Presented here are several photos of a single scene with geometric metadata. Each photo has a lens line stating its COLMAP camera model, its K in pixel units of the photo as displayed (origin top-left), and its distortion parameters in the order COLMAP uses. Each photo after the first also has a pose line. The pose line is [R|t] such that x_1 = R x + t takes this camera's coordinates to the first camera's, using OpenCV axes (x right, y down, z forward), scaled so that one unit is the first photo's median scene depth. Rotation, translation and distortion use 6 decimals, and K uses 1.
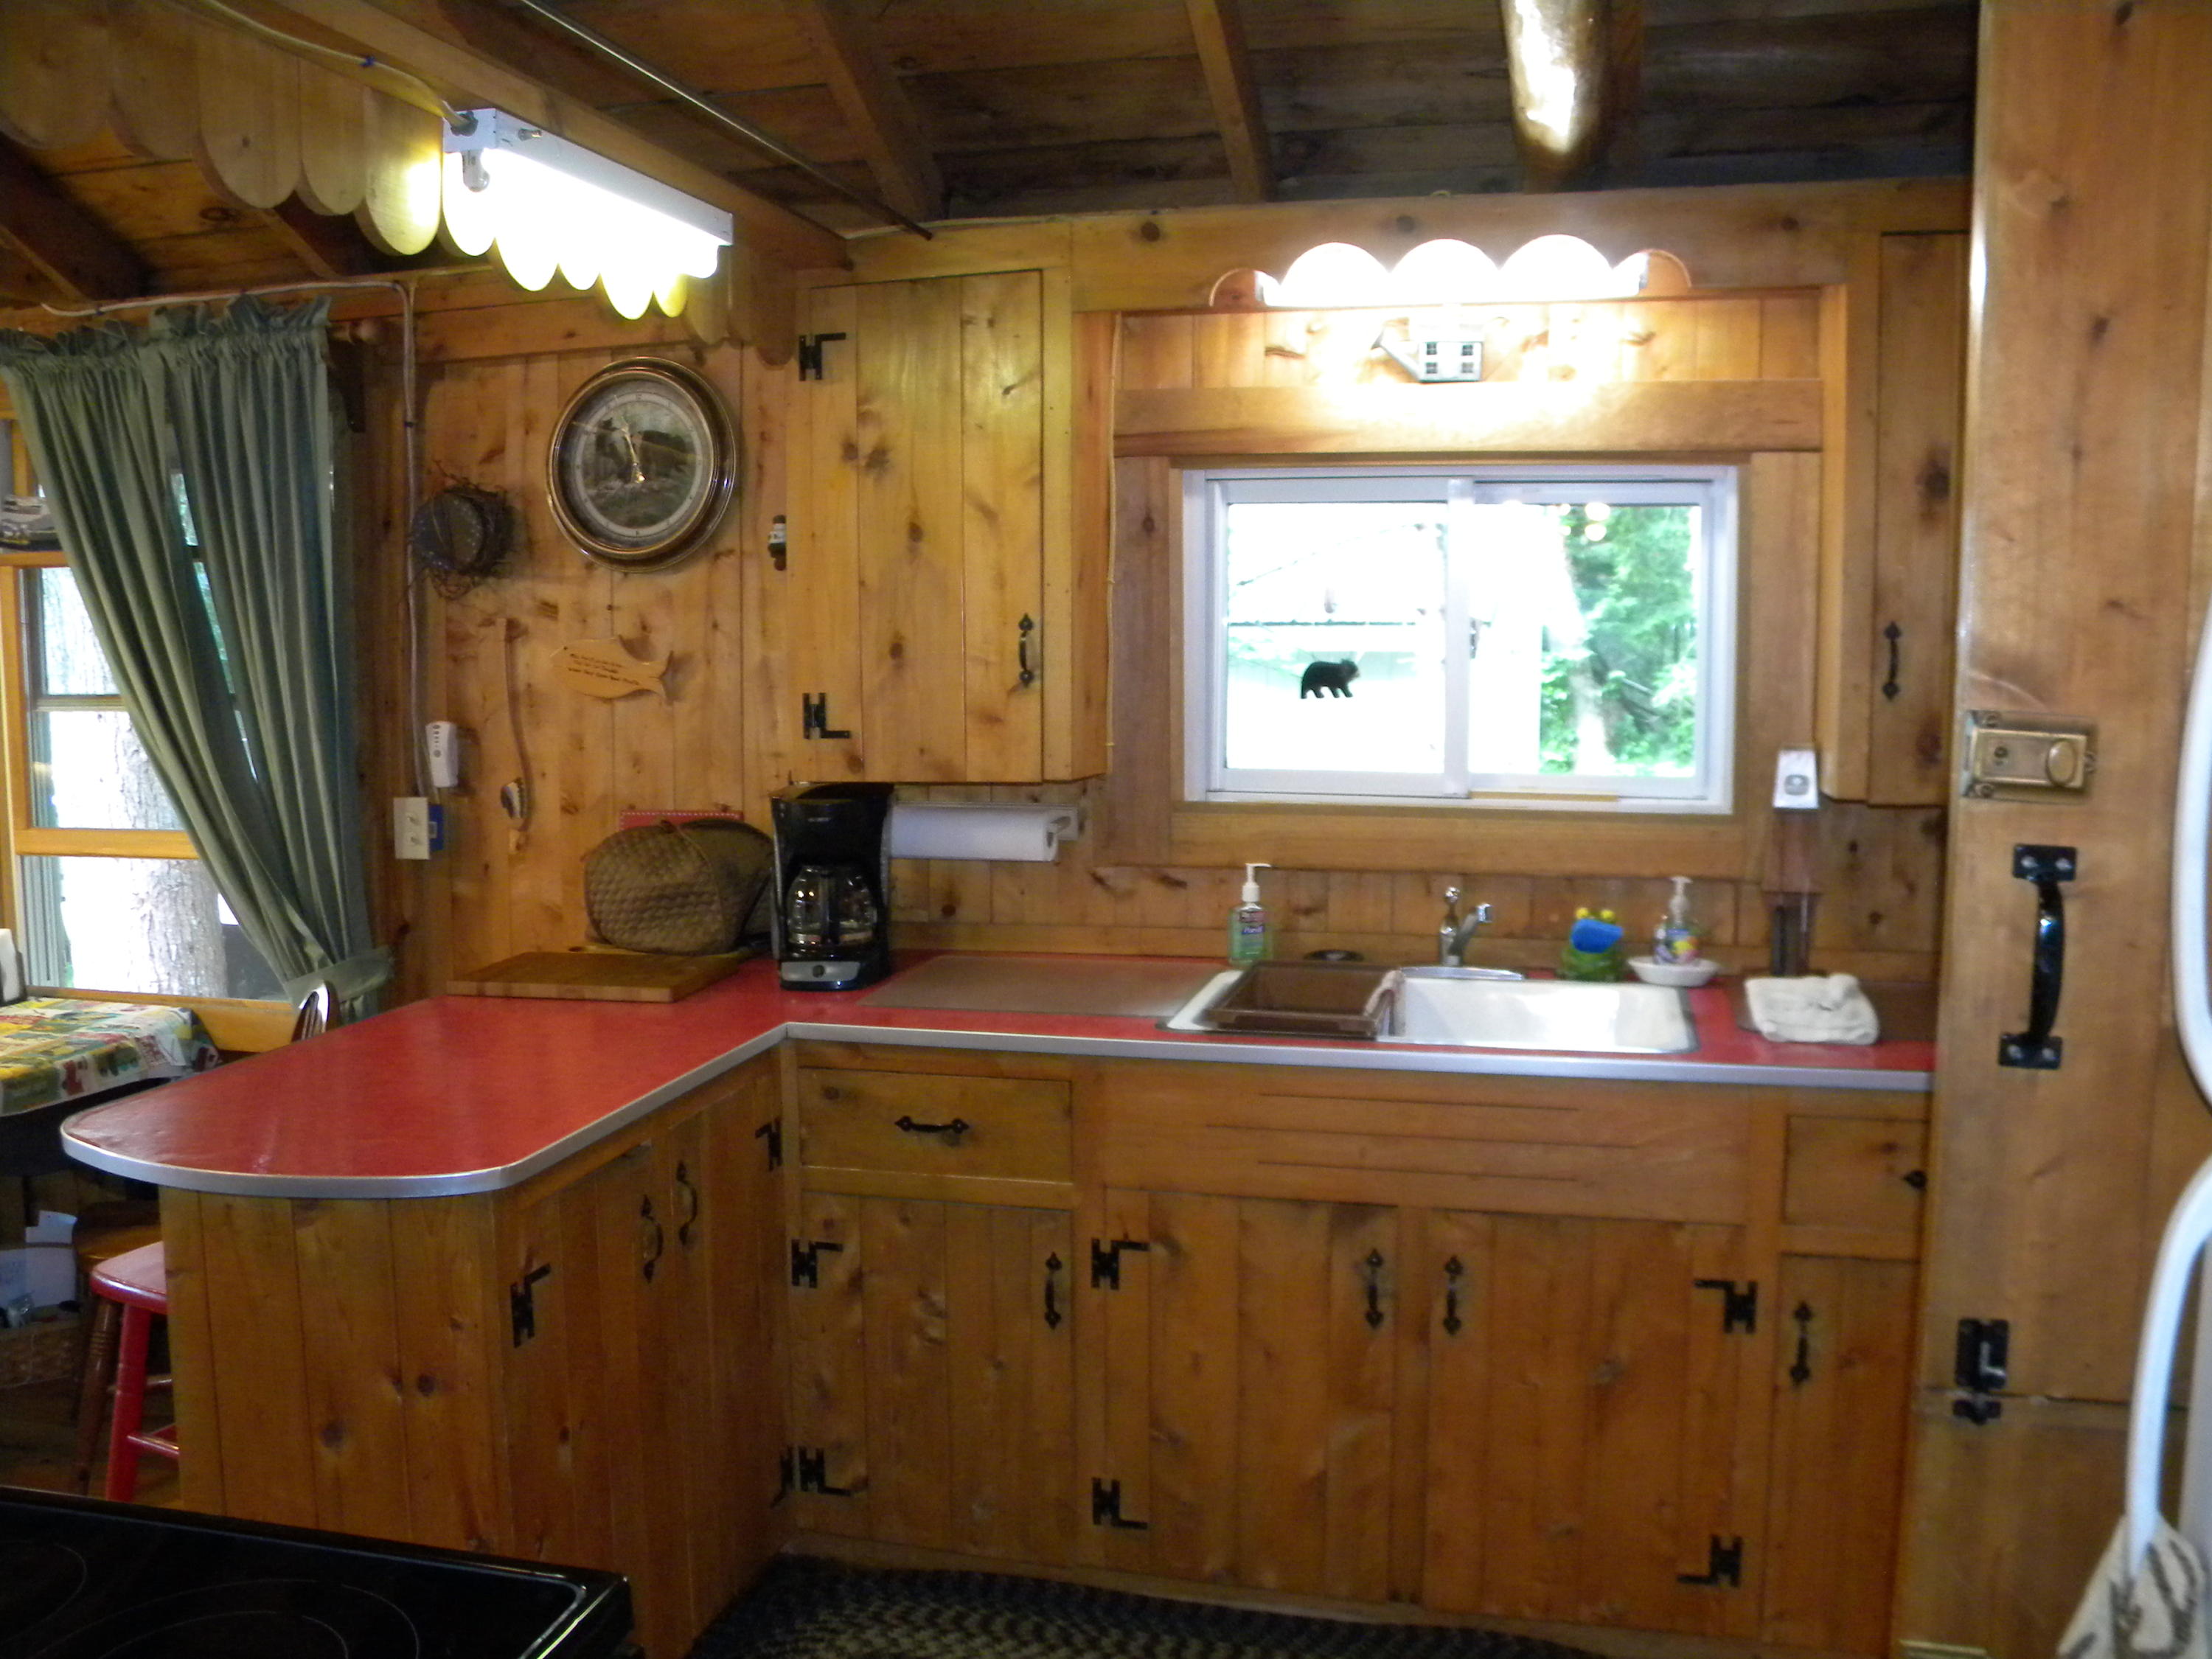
lens RADIAL K [[1869.5, 0, 1083.0], [0, 1869.5, 834.8], [0, 0, 1]] dist [-0.180657, 0.161575]
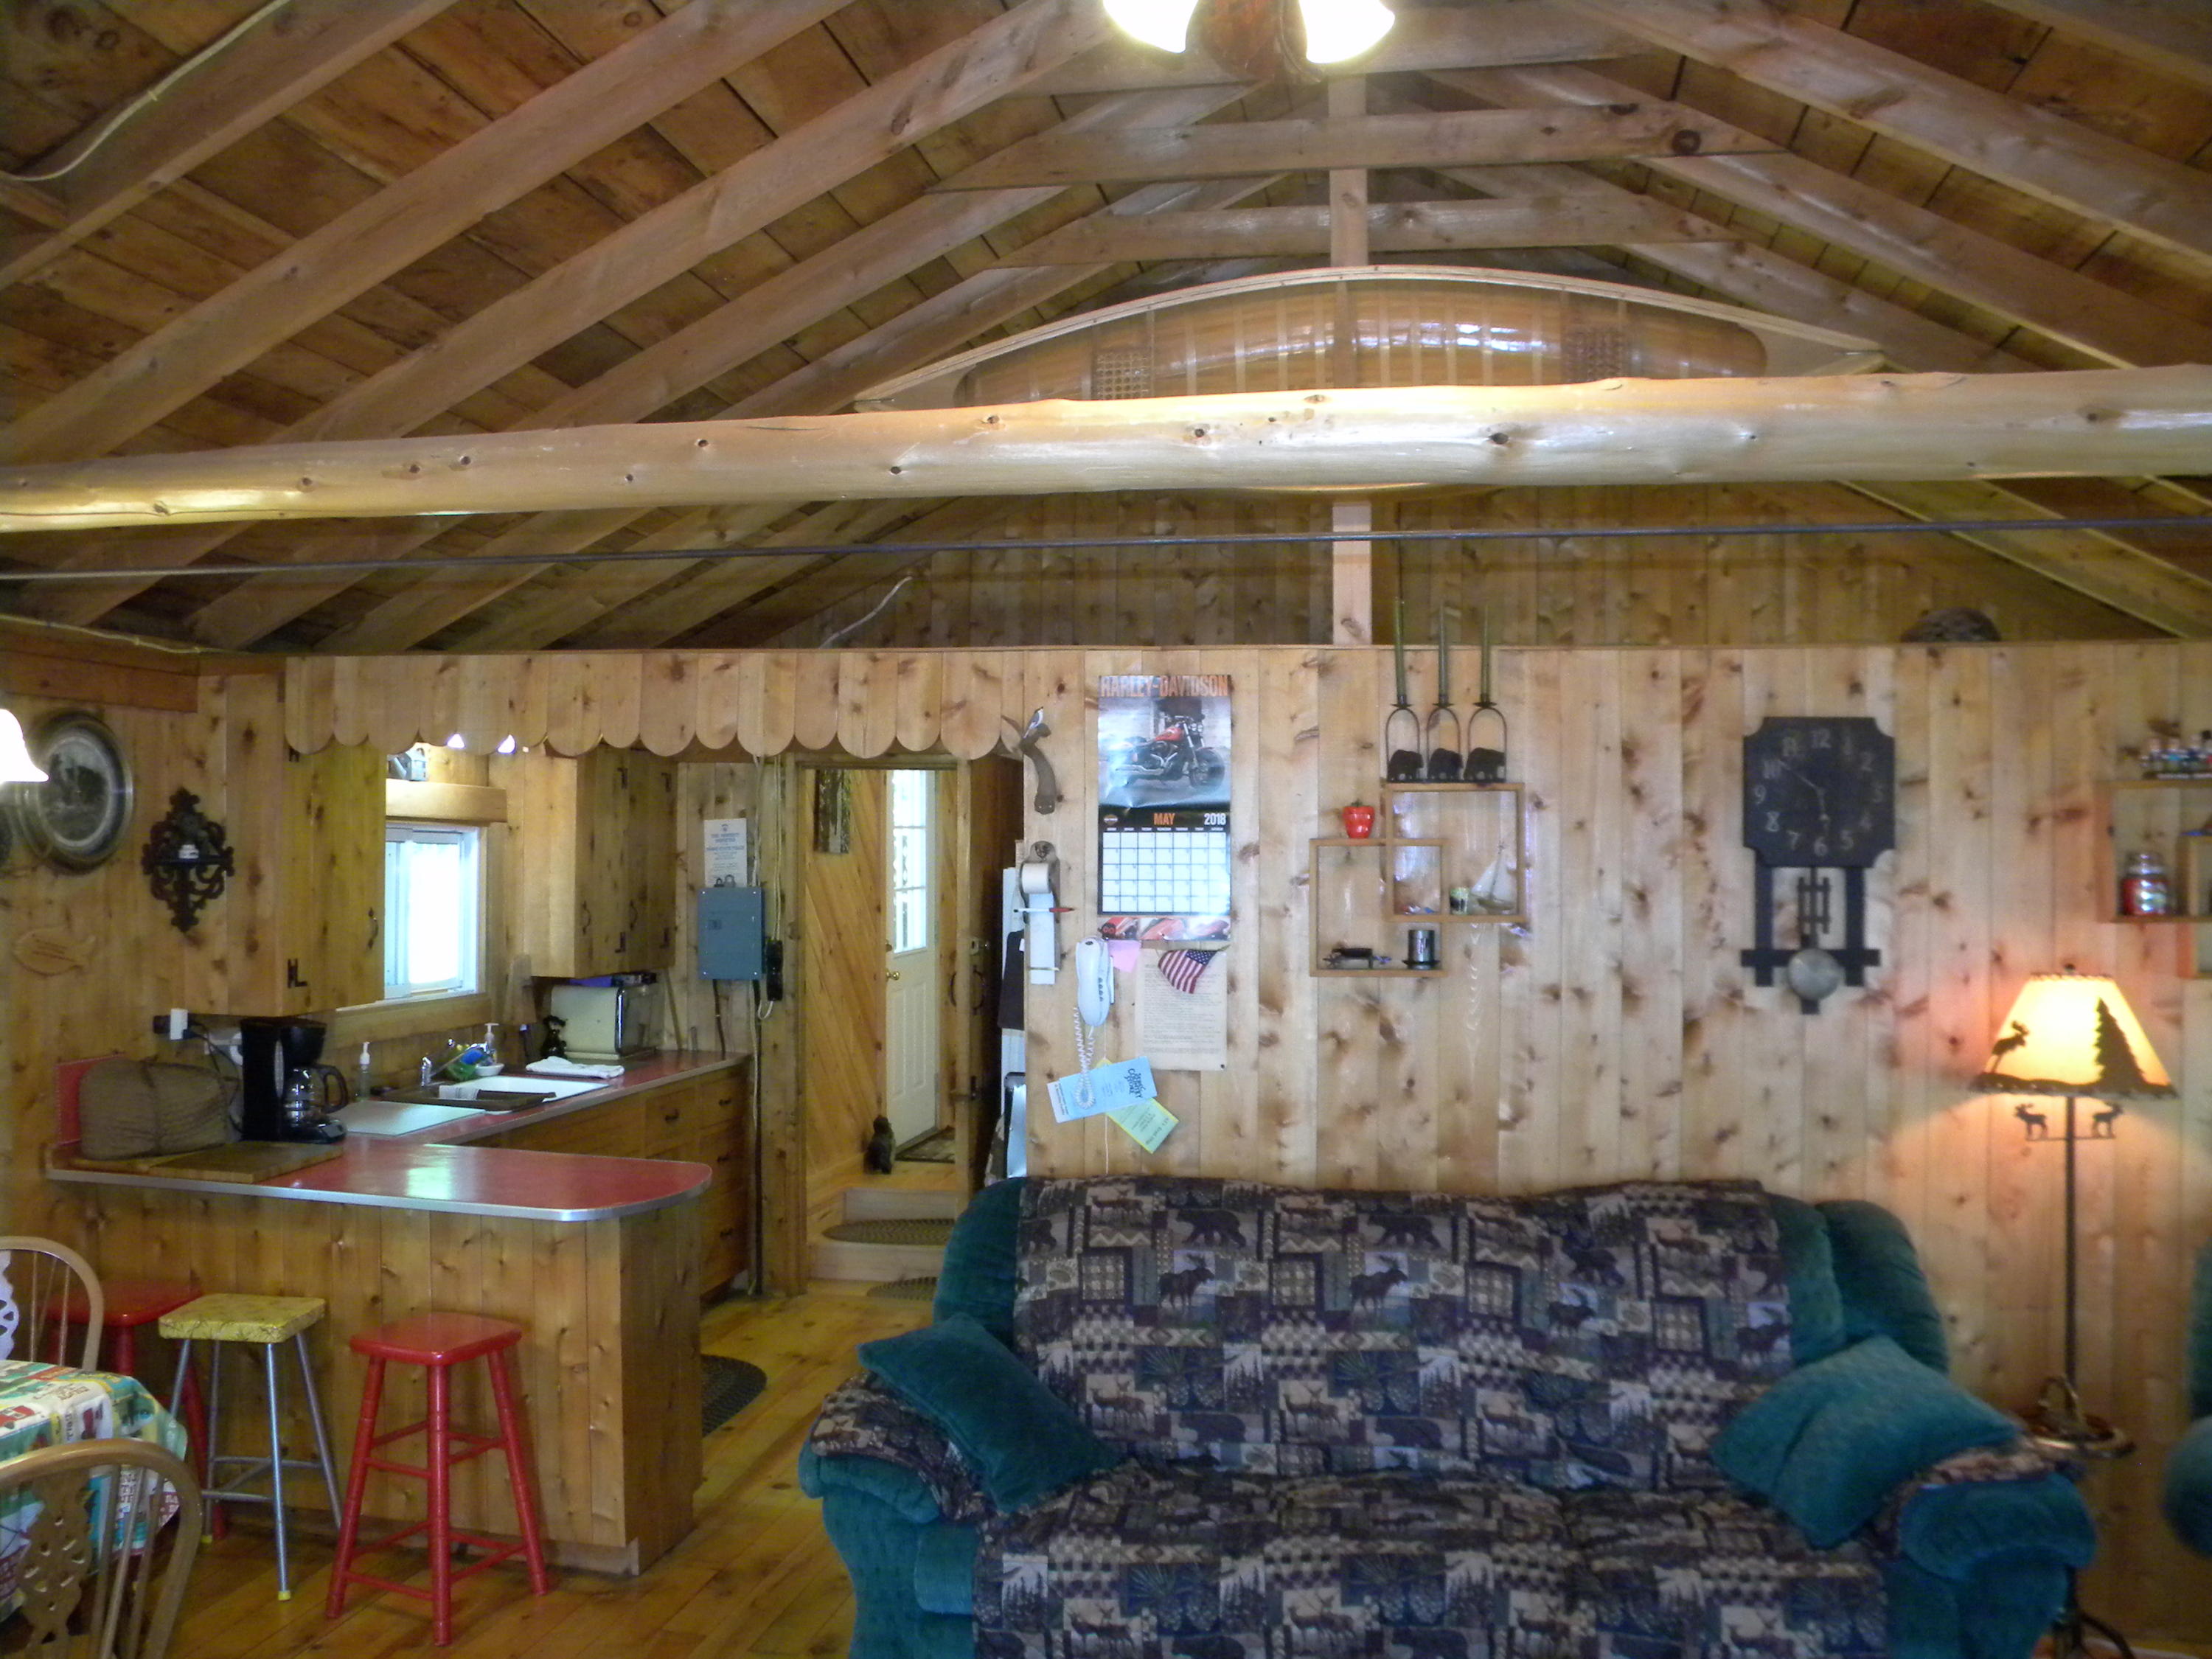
lens RADIAL K [[1869.5, 0, 1083.0], [0, 1869.5, 834.8], [0, 0, 1]] dist [-0.180657, 0.161575]
pose [[-0.064259, 0.015893, 0.997807, -1.739287], [0.084324, 0.996384, -0.010440, -0.108955], [-0.994364, 0.083469, -0.065367, 0.420509]]
